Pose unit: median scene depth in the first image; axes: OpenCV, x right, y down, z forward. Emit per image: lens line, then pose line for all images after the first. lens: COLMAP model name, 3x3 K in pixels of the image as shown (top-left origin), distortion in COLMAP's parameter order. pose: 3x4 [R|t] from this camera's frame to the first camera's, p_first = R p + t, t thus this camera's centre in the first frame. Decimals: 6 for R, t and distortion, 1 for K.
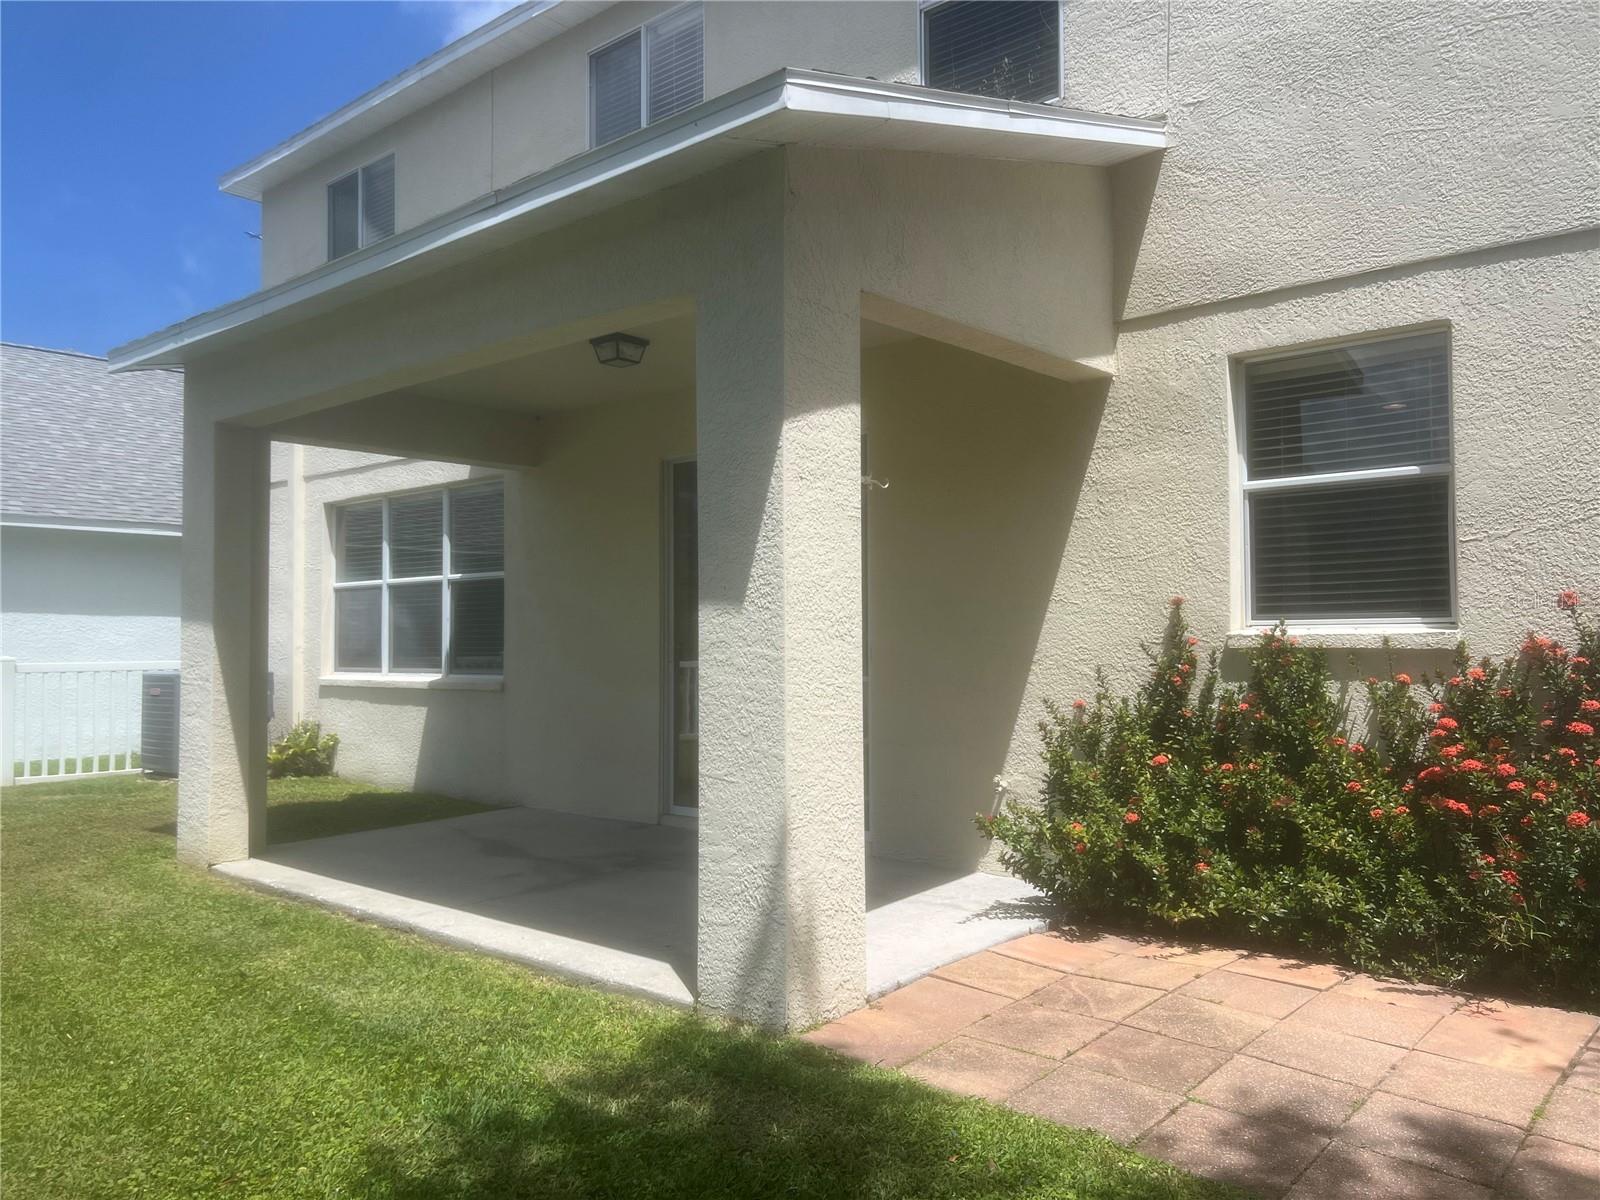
lens RADIAL K [[1211.7, 0, 802.4], [0, 1211.7, 581.0], [0, 0, 1]] dist [0.074933, -0.065413]
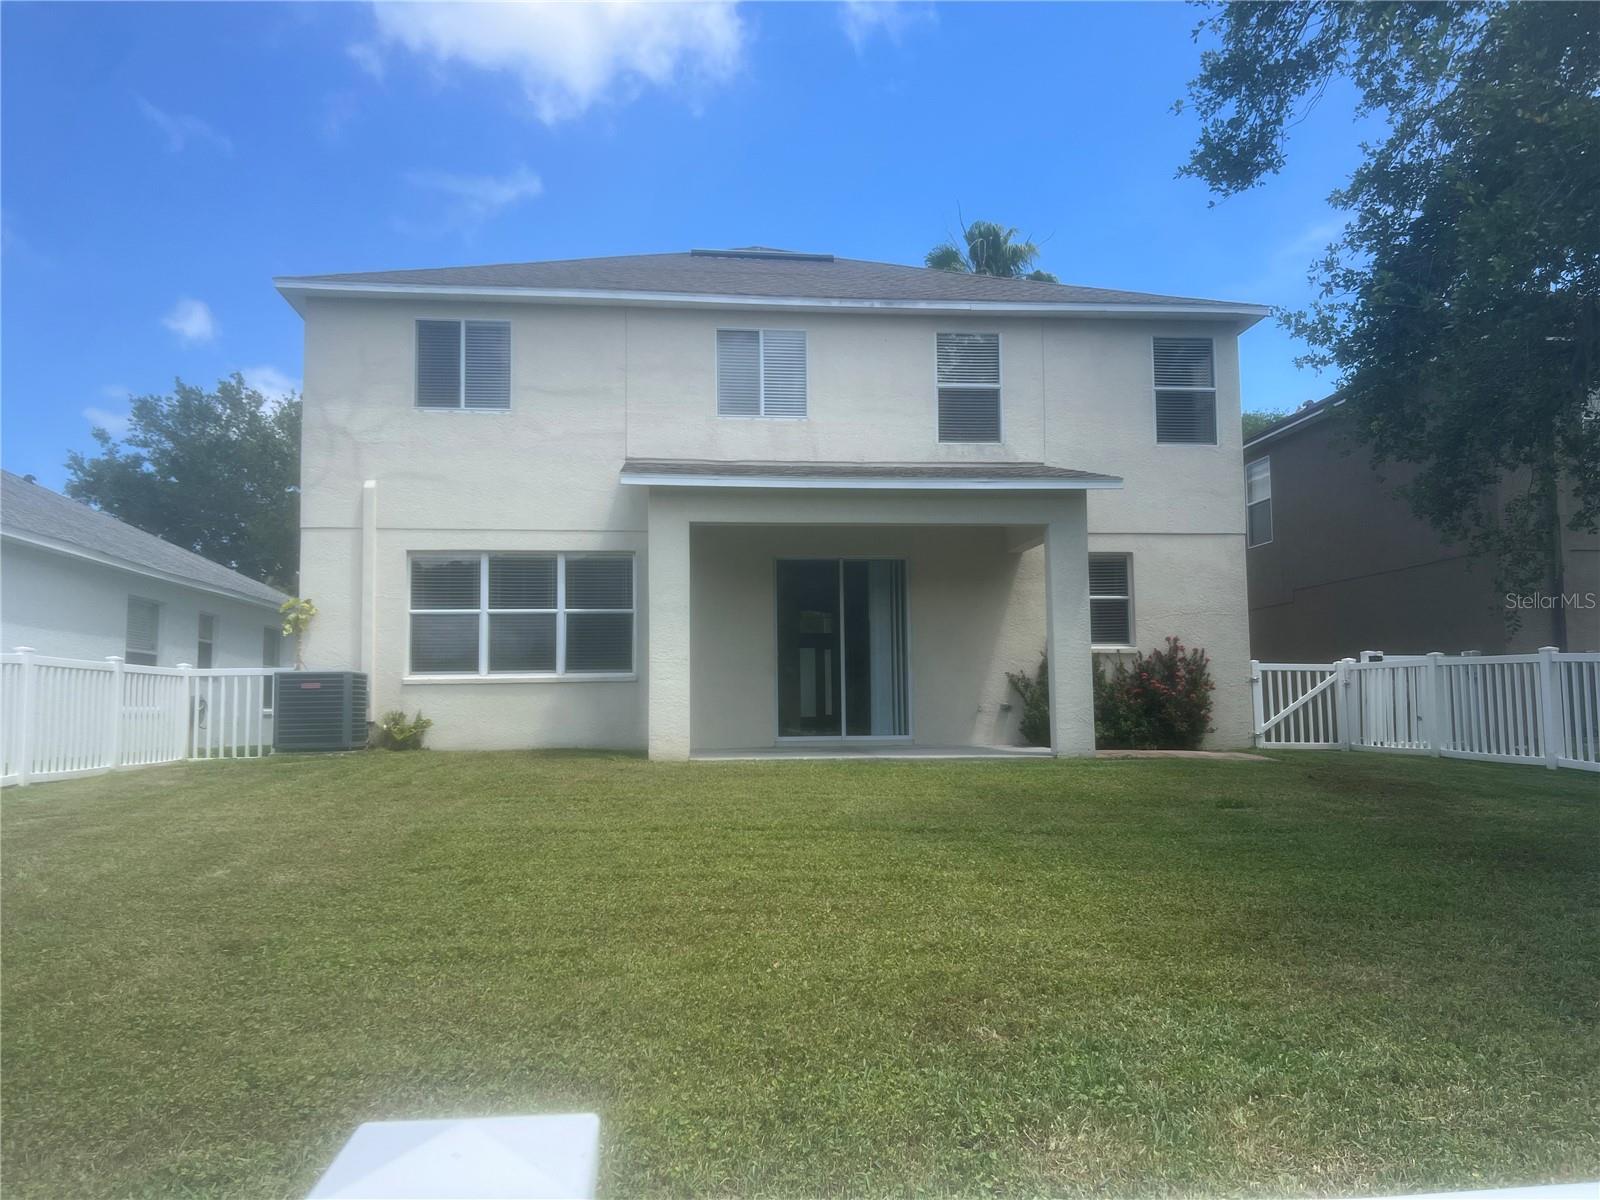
lens RADIAL K [[1211.7, 0, 802.4], [0, 1211.7, 581.0], [0, 0, 1]] dist [0.074933, -0.065413]
pose [[0.672657, 0.071442, 0.736497, -2.046611], [-0.028507, 0.997091, -0.070684, 0.099607], [-0.739405, 0.026551, 0.672737, -0.437665]]
